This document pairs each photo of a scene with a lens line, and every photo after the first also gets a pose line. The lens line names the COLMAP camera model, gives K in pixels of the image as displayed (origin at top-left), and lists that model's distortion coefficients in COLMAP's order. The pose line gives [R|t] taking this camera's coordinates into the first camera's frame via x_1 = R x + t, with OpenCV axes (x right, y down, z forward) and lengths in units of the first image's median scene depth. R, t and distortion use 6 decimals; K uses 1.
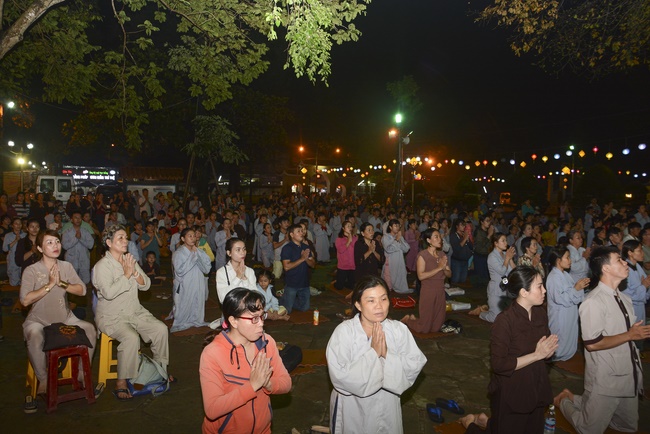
lens RADIAL K [[503.8, 0, 326.0], [0, 503.8, 214.9], [0, 0, 1]] dist [-0.056906, 0.007932]
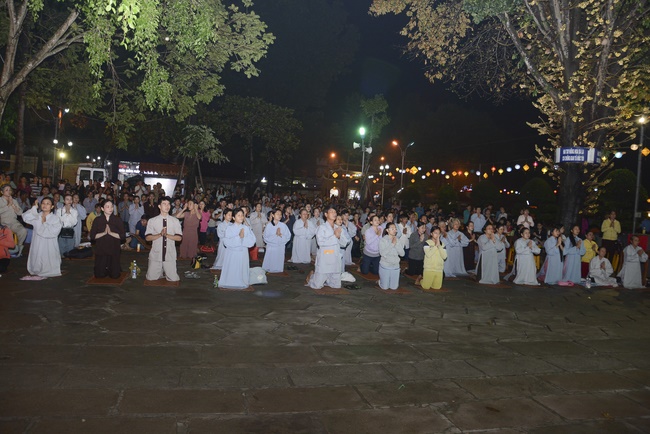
lens RADIAL K [[503.8, 0, 324.0], [0, 503.8, 218.6], [0, 0, 1]] dist [-0.056906, 0.007932]
pose [[0.986665, 0.056877, -0.152502, 0.251851], [-0.057725, 0.998332, -0.001133, 0.018551], [0.152183, 0.009921, 0.988303, -0.177987]]
